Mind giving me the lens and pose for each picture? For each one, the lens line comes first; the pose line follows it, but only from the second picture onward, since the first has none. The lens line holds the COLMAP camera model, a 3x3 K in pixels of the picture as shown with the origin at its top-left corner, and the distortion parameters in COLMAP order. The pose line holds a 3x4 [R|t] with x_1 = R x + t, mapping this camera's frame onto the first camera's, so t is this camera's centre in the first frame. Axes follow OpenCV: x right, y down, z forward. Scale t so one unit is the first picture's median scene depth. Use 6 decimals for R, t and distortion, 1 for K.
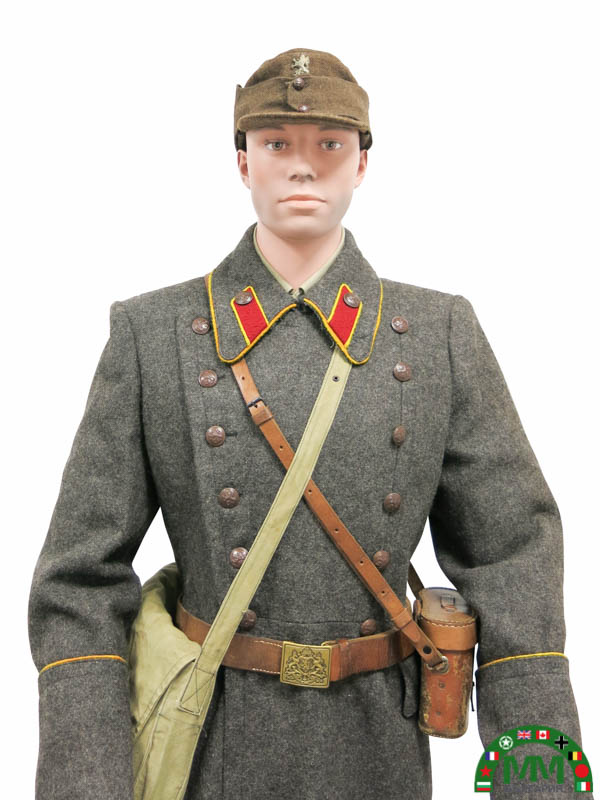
lens RADIAL K [[853.1, 0, 259.9], [0, 853.1, 303.3], [0, 0, 1]] dist [-0.007570, 0.005491]
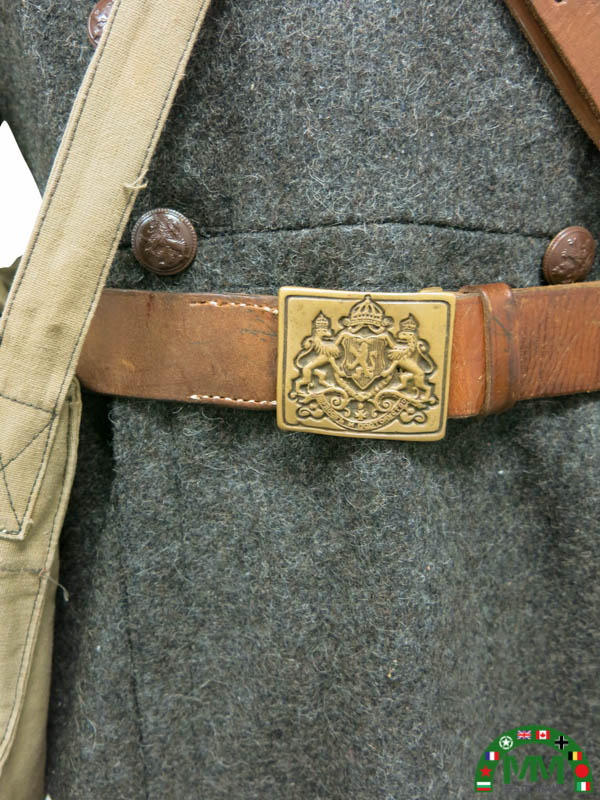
lens RADIAL K [[668.4, 0, 293.9], [0, 668.4, 398.0], [0, 0, 1]] dist [-0.018737, -0.004579]
pose [[0.997349, -0.040668, -0.060333, 0.042833], [0.053161, 0.973456, 0.222613, 0.374790], [0.049678, -0.225230, 0.973038, 0.760470]]
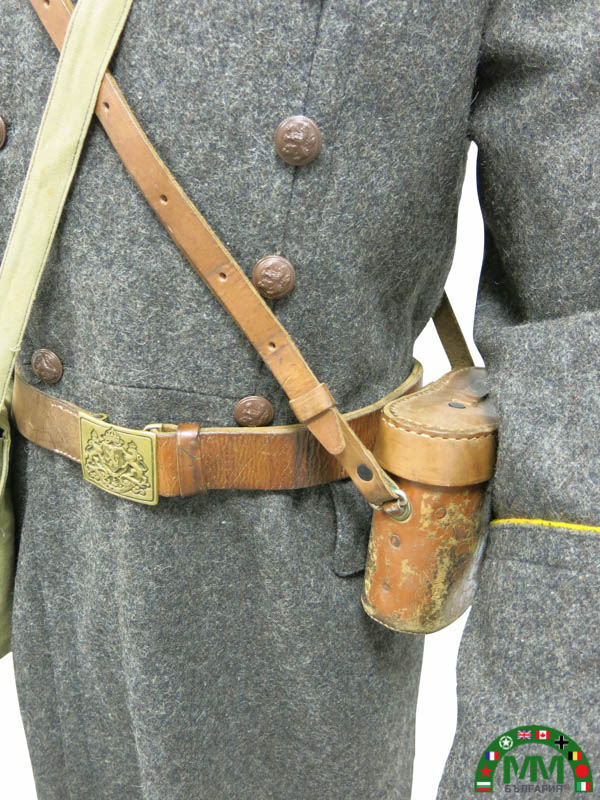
lens RADIAL K [[668.4, 0, 293.9], [0, 668.4, 398.0], [0, 0, 1]] dist [-0.018737, -0.004579]
pose [[0.928819, 0.135025, -0.345056, 0.285417], [-0.004476, 0.935260, 0.353932, 0.237004], [0.370507, -0.327195, 0.869292, 0.677947]]
